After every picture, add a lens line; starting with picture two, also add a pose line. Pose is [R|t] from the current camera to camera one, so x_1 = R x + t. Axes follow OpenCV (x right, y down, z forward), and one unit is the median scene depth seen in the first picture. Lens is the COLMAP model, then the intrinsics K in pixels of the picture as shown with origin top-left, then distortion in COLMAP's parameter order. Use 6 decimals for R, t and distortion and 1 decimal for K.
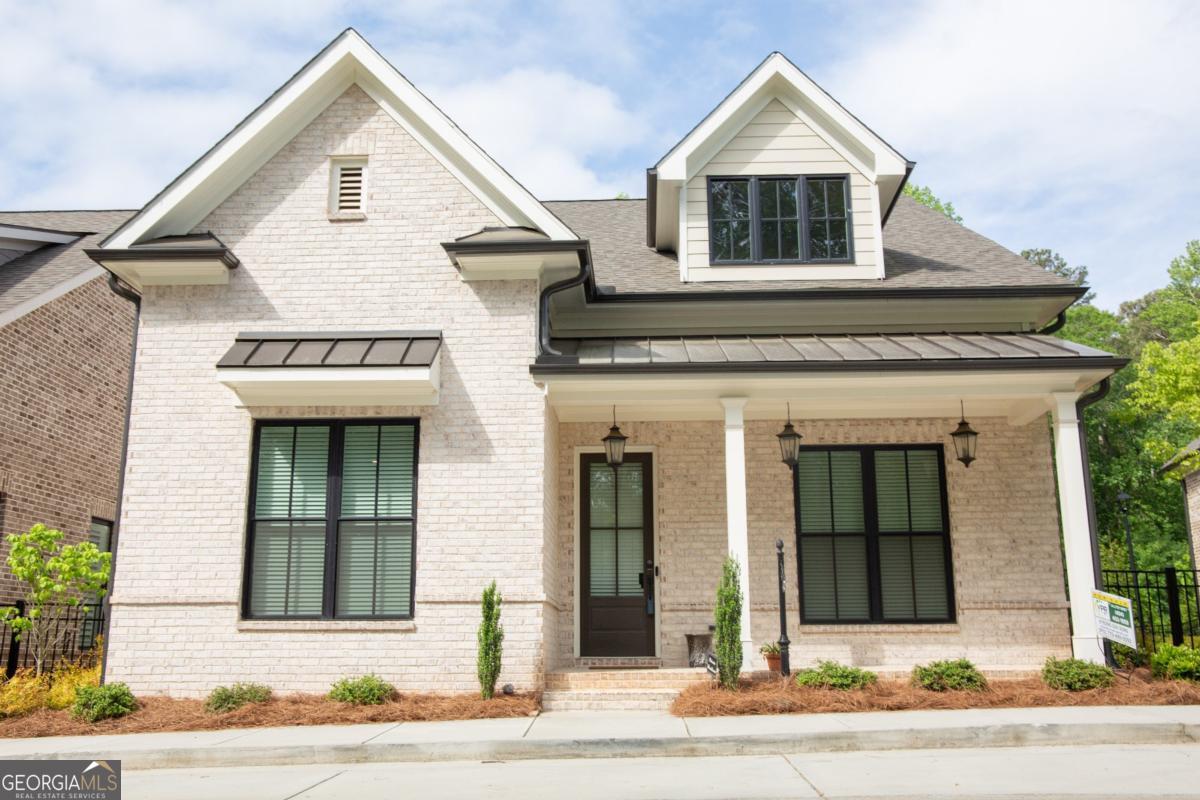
lens RADIAL K [[1112.6, 0, 600.0], [0, 1112.6, 400.0], [0, 0, 1]] dist [0.011954, 0.030817]
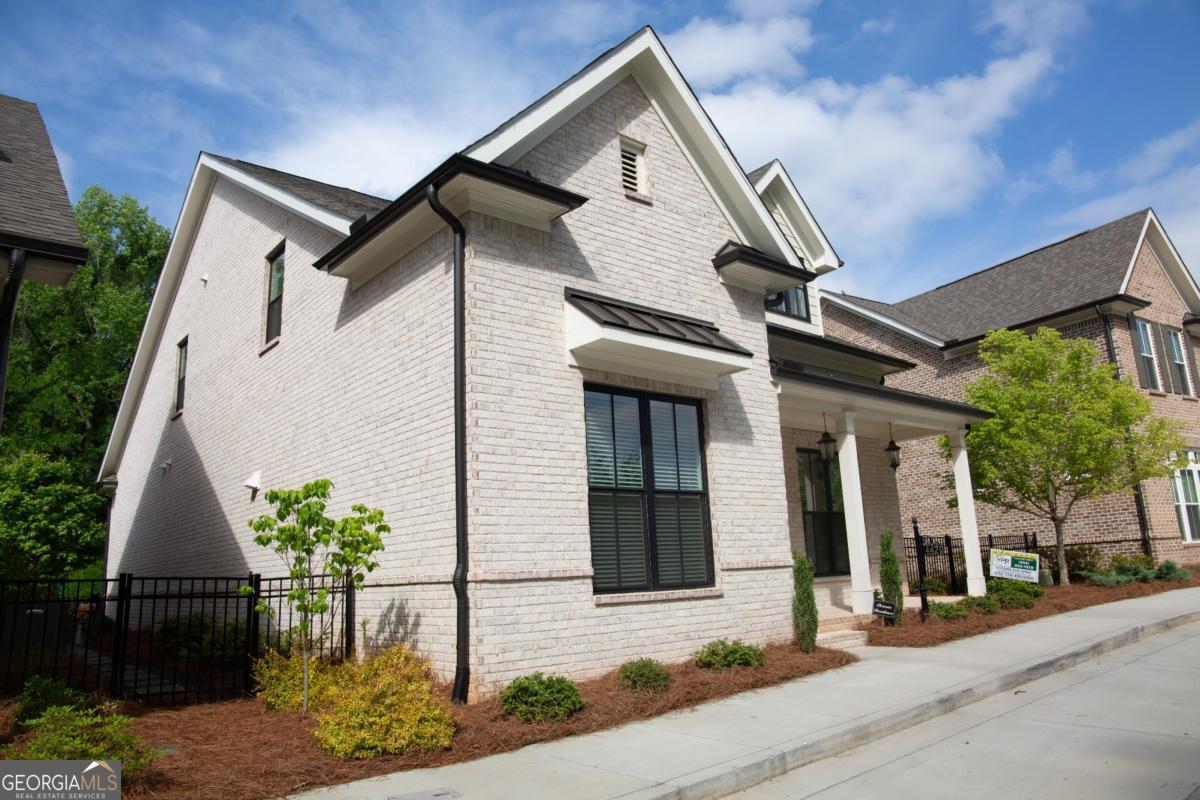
lens RADIAL K [[813.8, 0, 600.0], [0, 813.8, 400.0], [0, 0, 1]] dist [-0.090876, 0.001307]
pose [[0.733917, 0.112153, 0.669916, -0.769265], [-0.107637, 0.993015, -0.048324, 0.065381], [-0.670656, -0.036642, 0.740863, 0.482397]]
